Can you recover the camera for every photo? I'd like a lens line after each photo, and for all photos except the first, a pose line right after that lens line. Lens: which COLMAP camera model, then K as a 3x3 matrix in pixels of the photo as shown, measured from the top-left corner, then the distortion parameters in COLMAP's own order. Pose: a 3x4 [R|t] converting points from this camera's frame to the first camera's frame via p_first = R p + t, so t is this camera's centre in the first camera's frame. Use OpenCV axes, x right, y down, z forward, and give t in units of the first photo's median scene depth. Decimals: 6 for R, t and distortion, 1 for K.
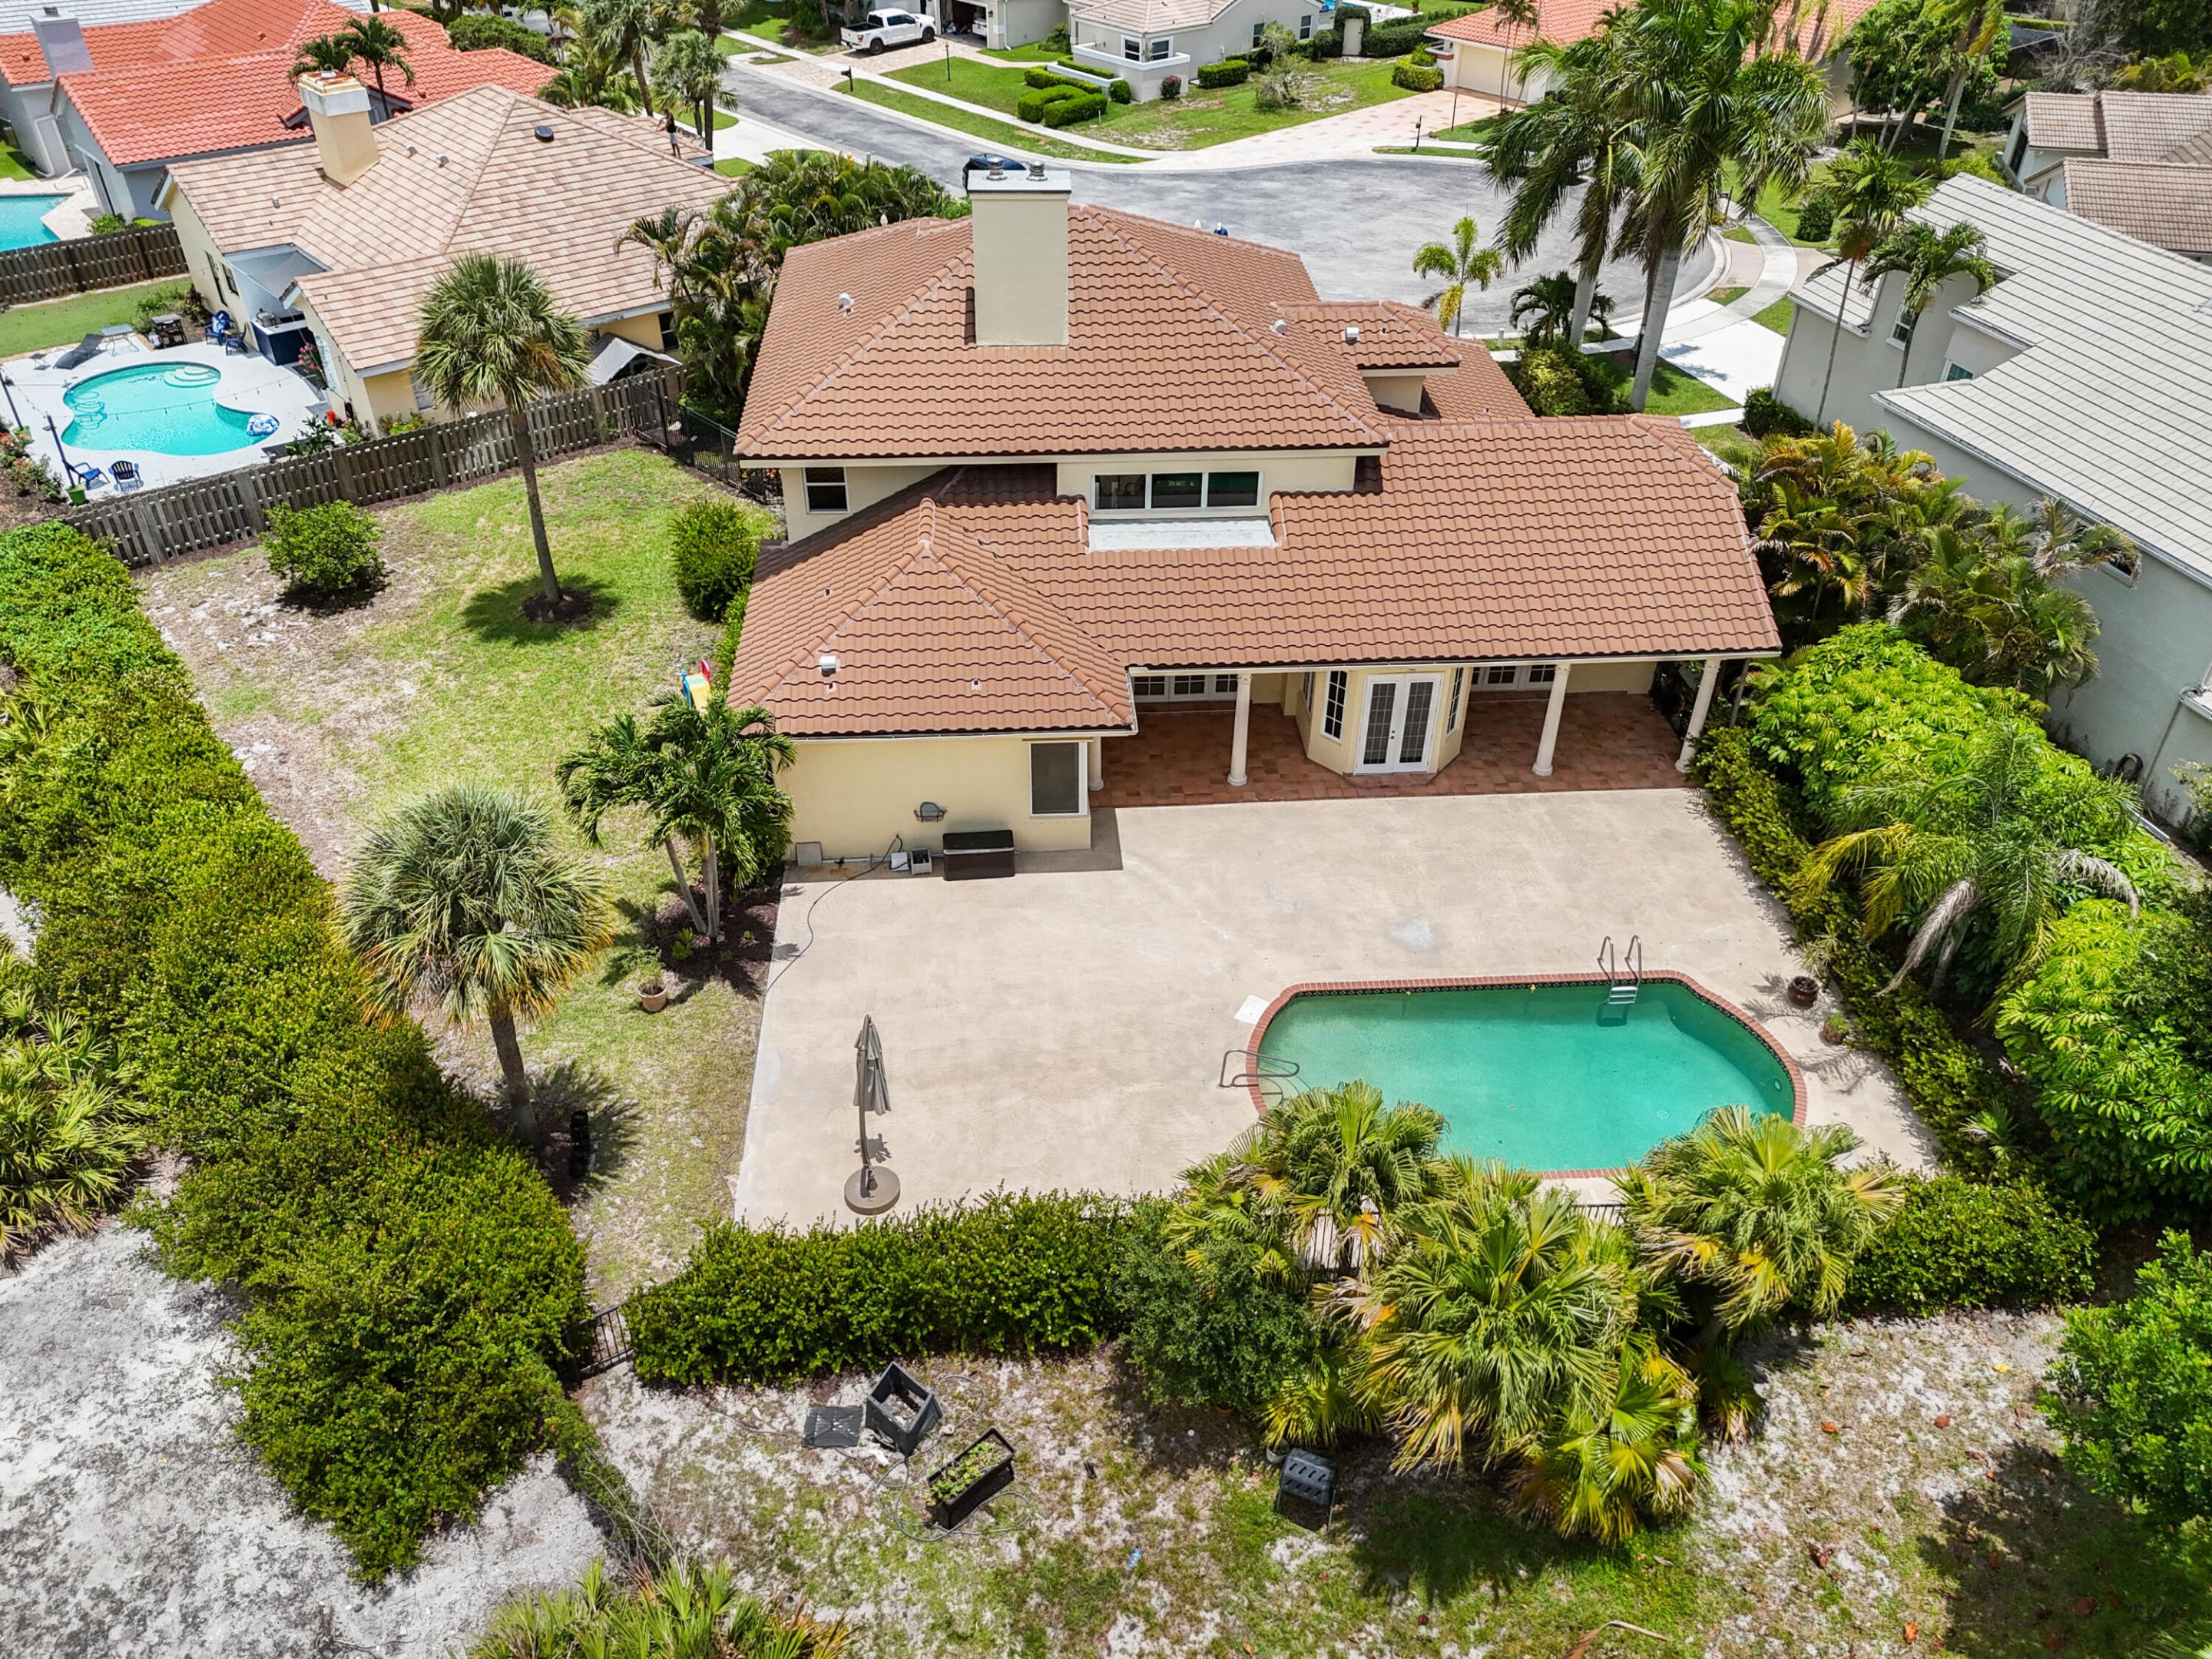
lens RADIAL K [[1629.8, 0, 1113.1], [0, 1629.8, 837.2], [0, 0, 1]] dist [0.066684, -0.062639]
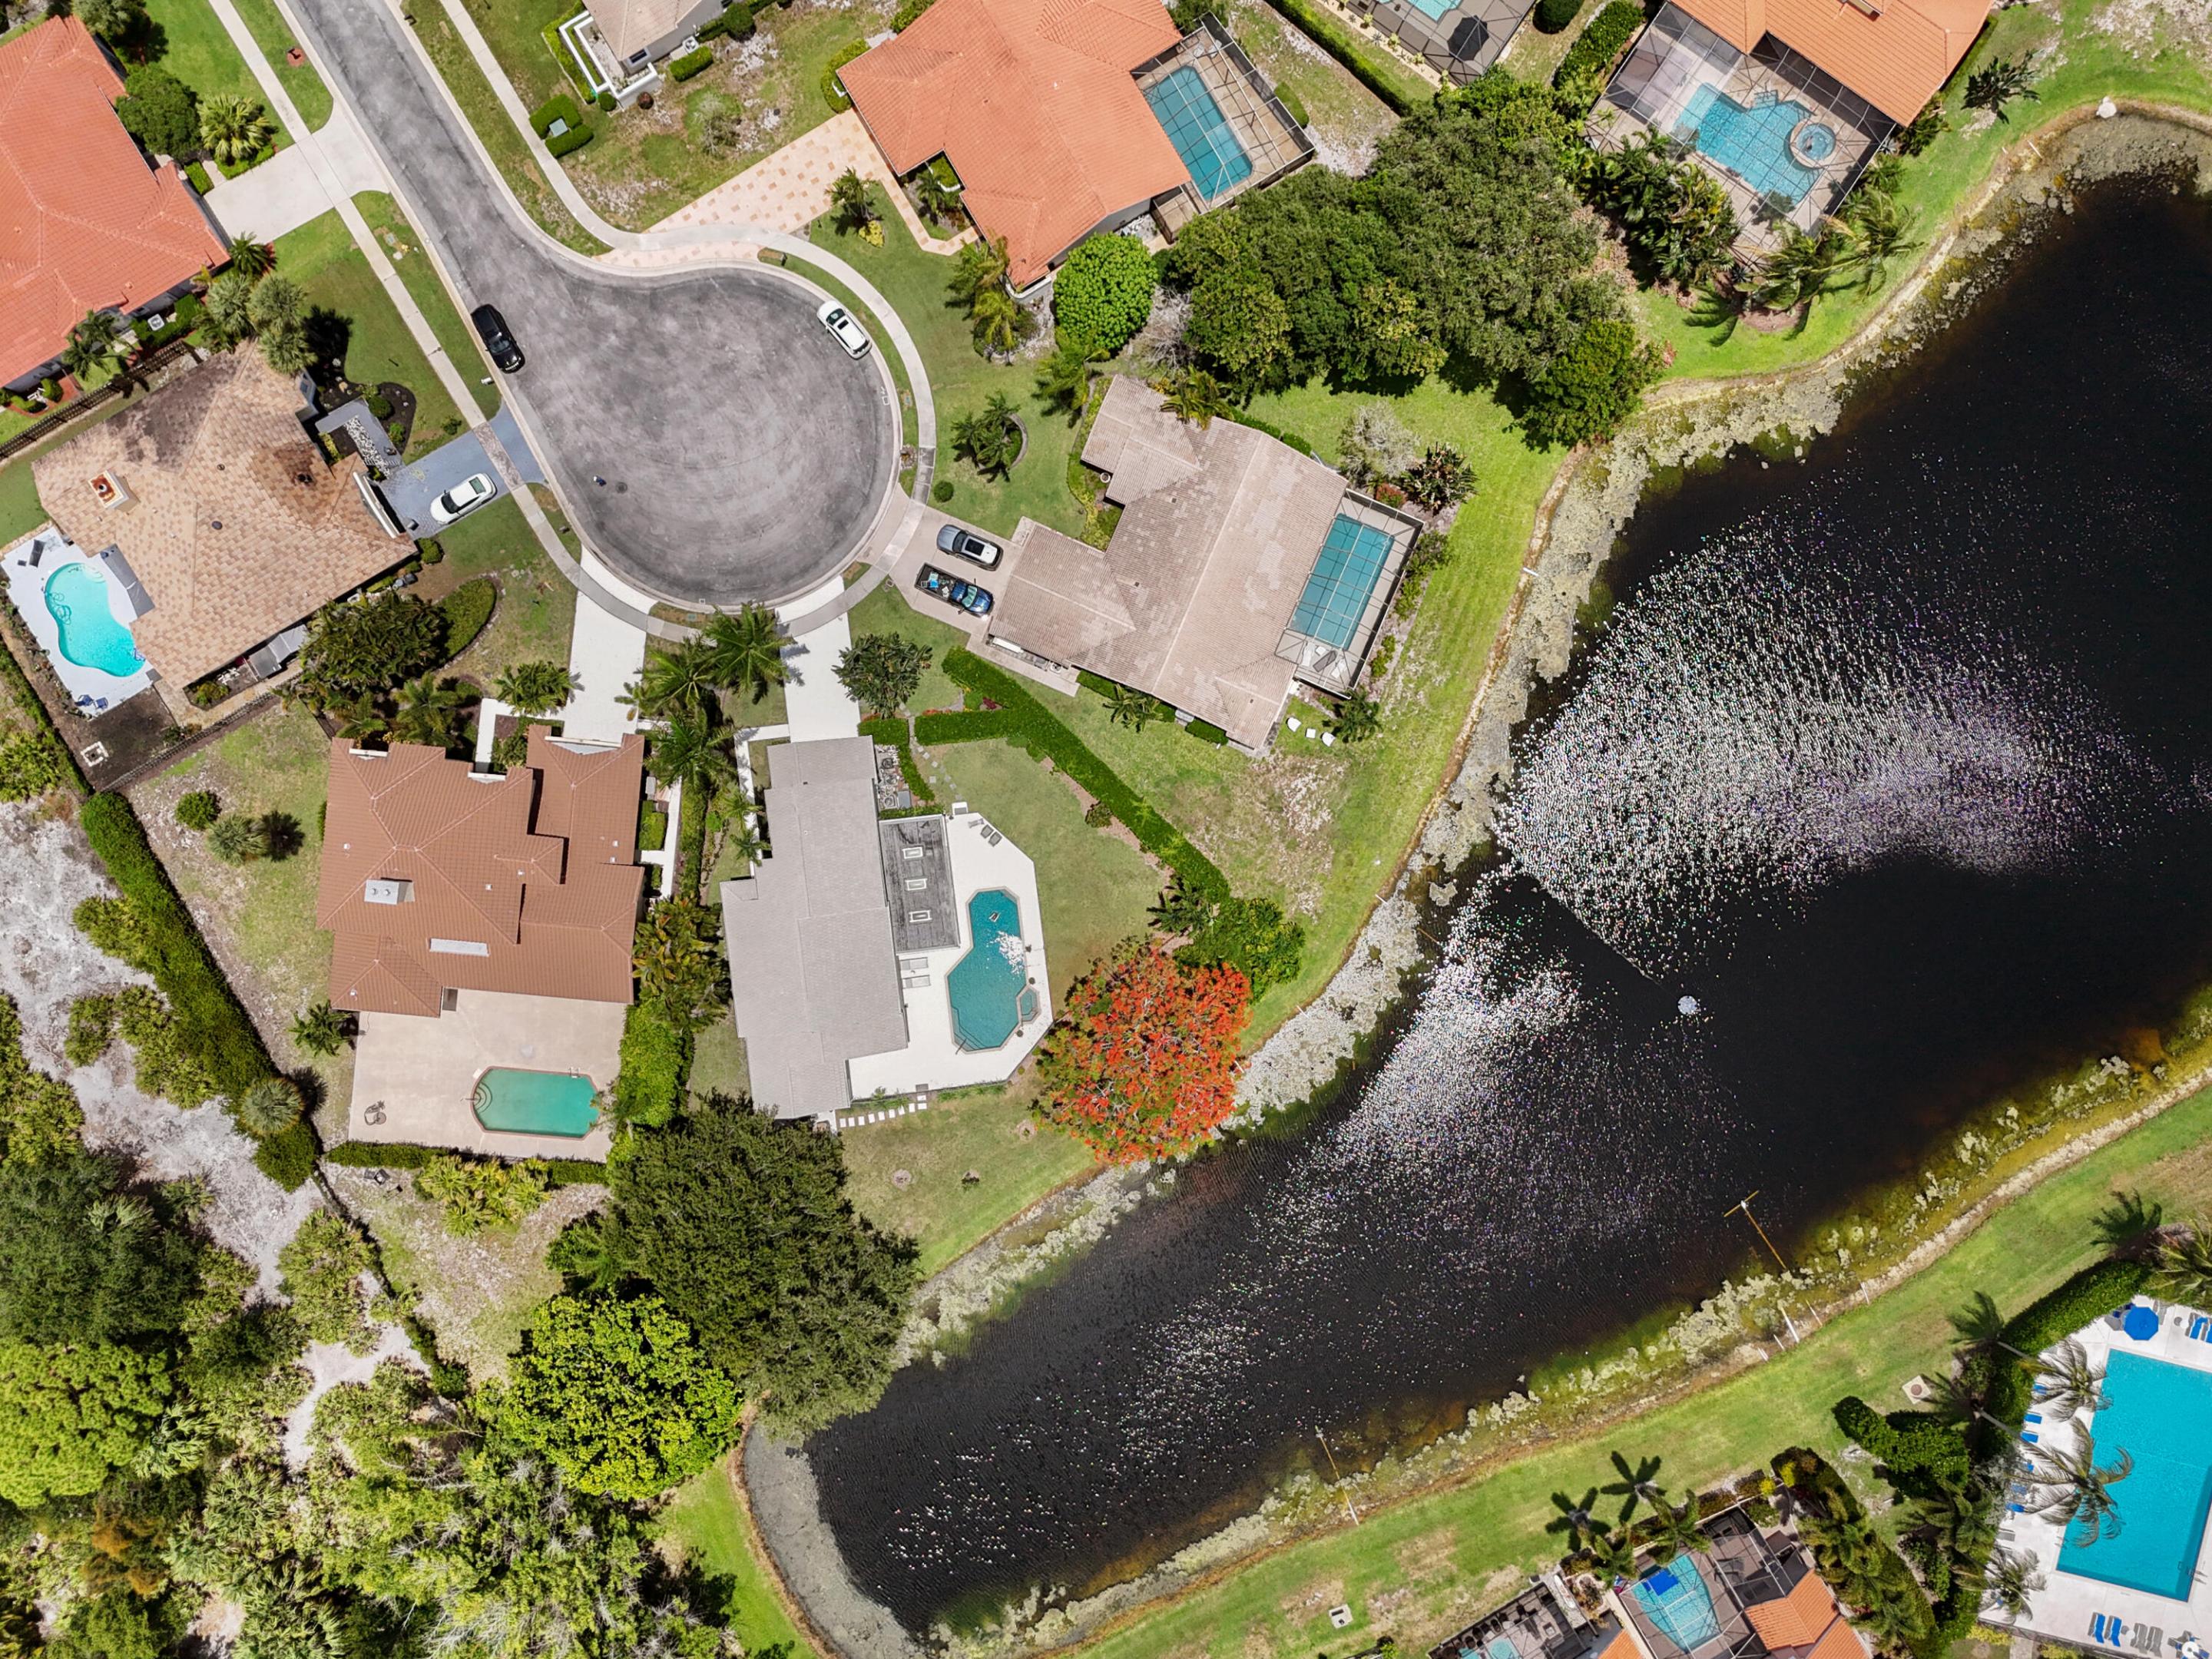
lens RADIAL K [[1629.8, 0, 1097.7], [0, 1629.8, 827.6], [0, 0, 1]] dist [0.066684, -0.062639]
pose [[0.986211, 0.165109, 0.011304, 1.244277], [-0.106295, 0.579594, 0.807943, -3.169987], [0.126847, -0.798004, 0.589152, -0.613906]]
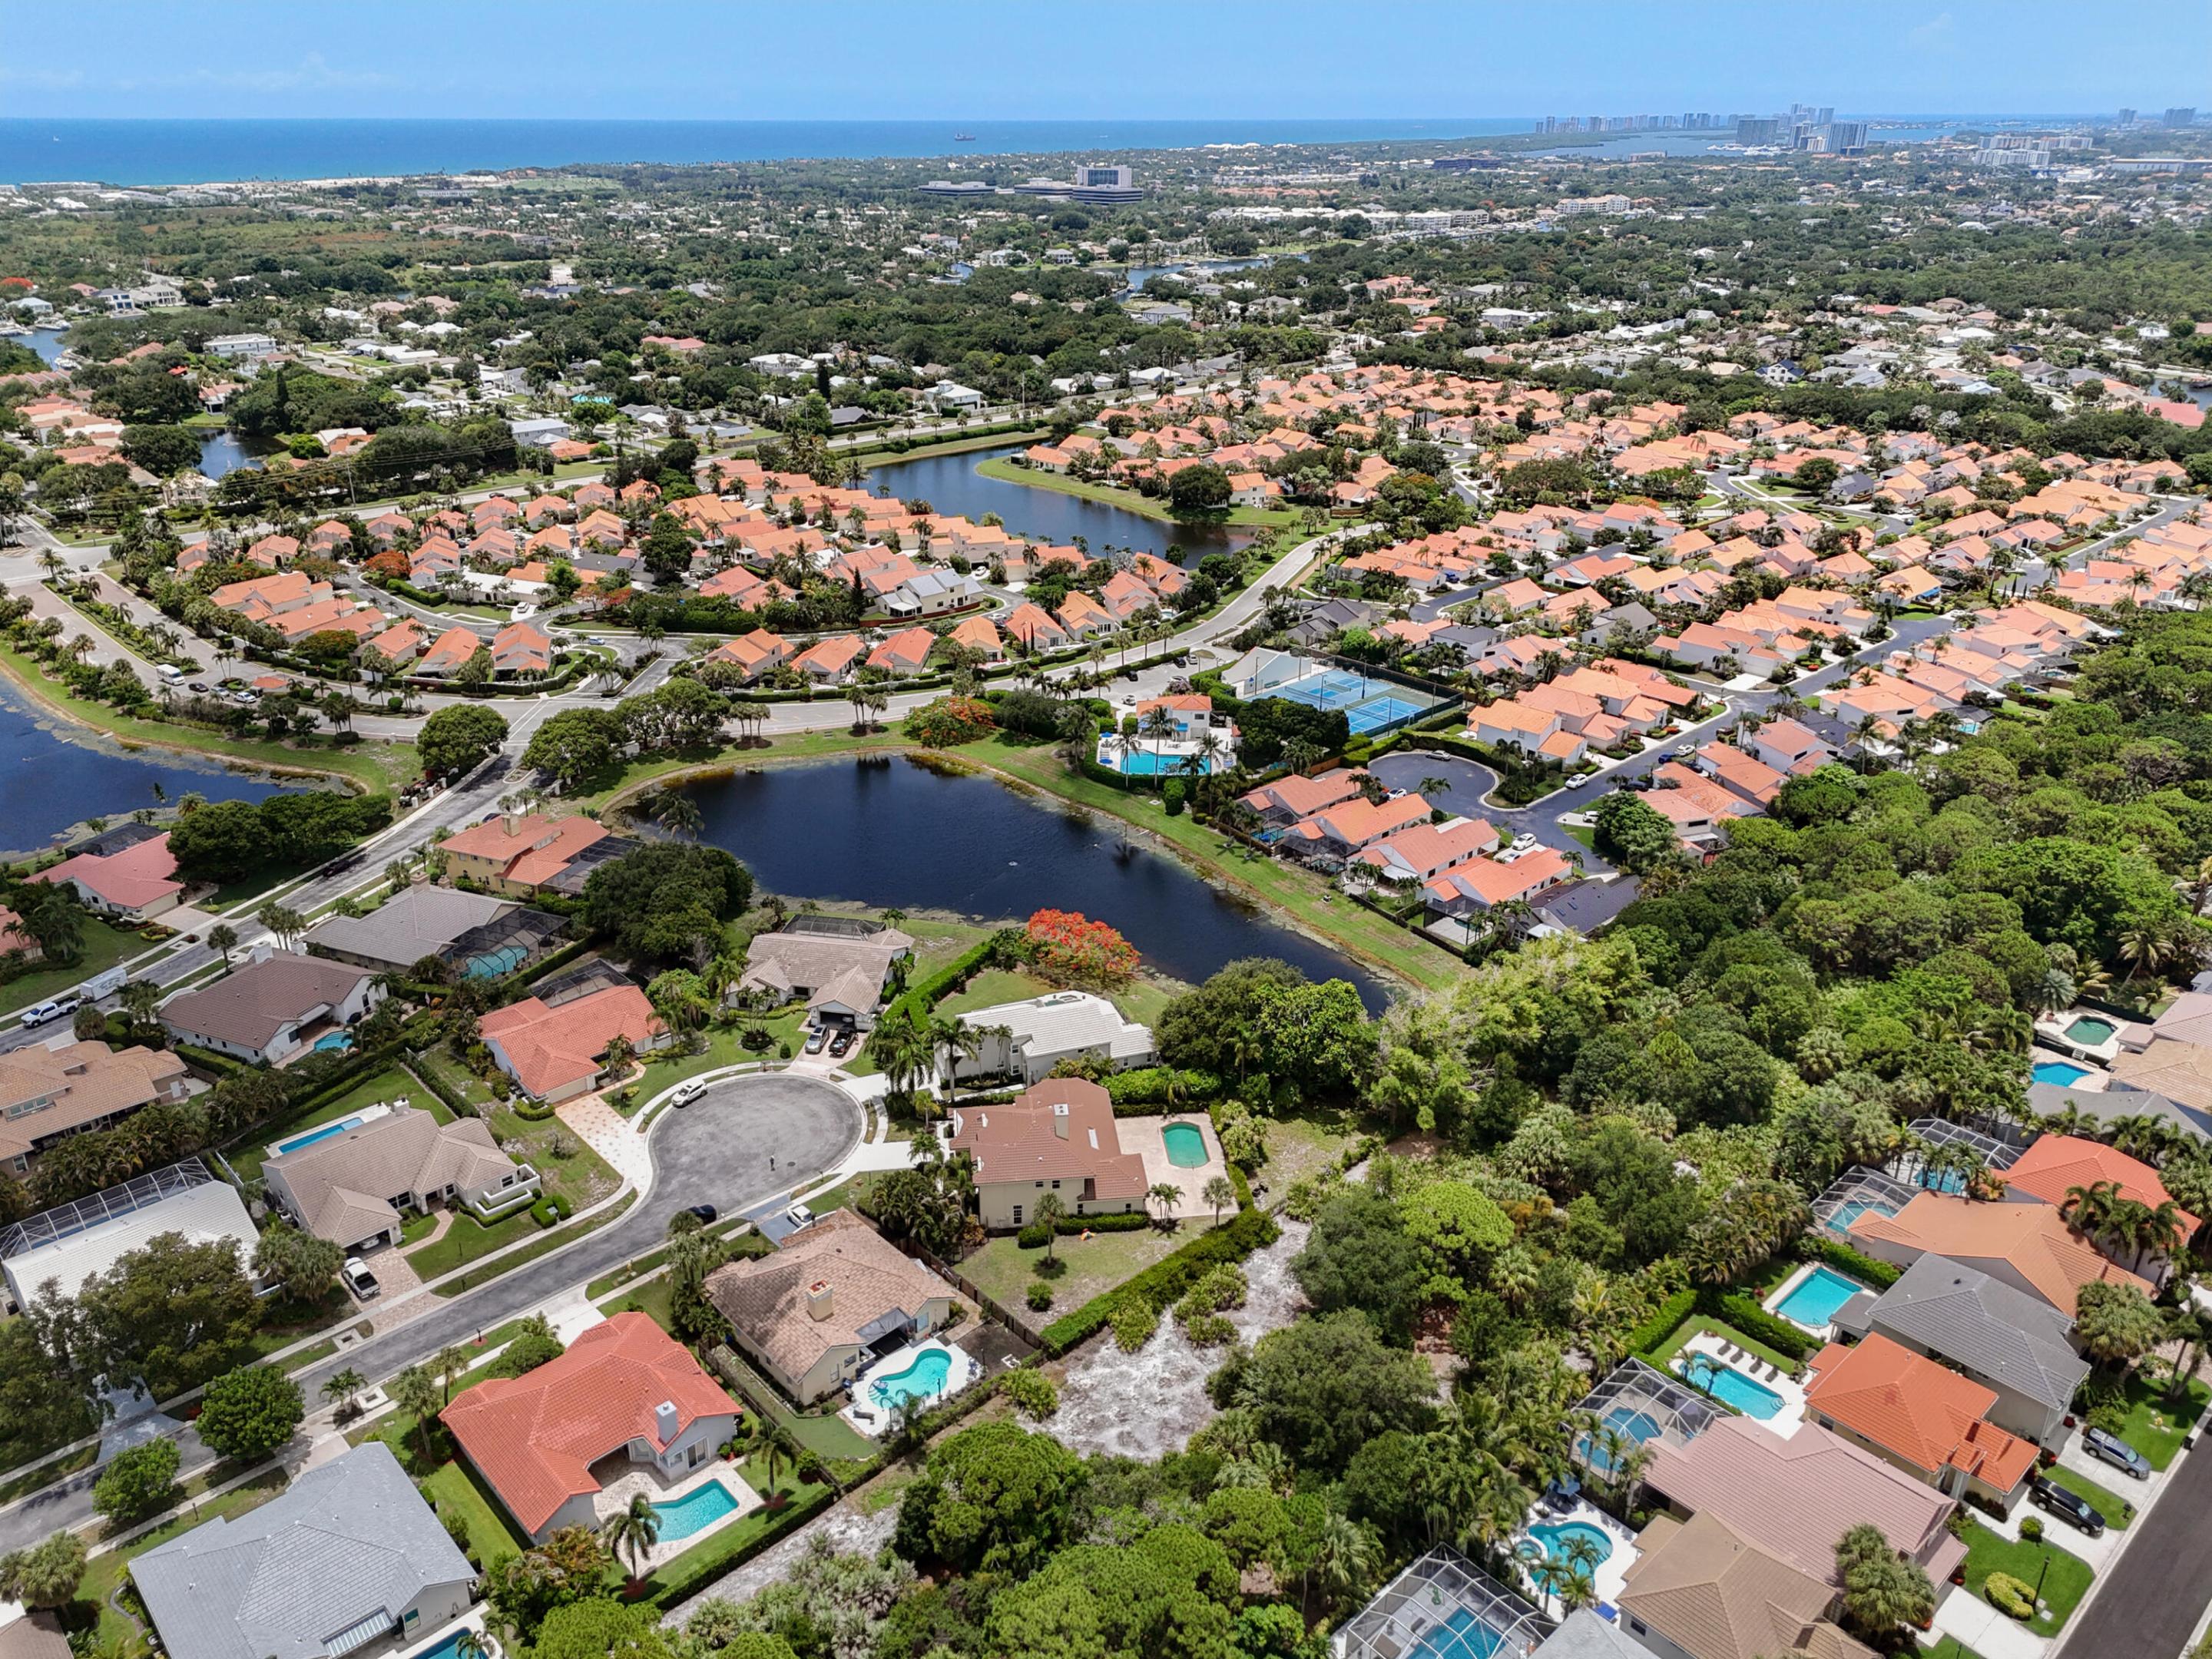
lens RADIAL K [[1629.8, 0, 1080.5], [0, 1629.8, 808.2], [0, 0, 1]] dist [0.066684, -0.062639]
pose [[-0.031583, -0.397454, 0.917078, -4.401690], [0.594800, 0.729908, 0.336820, -2.786999], [-0.803253, 0.556116, 0.213353, -0.703310]]
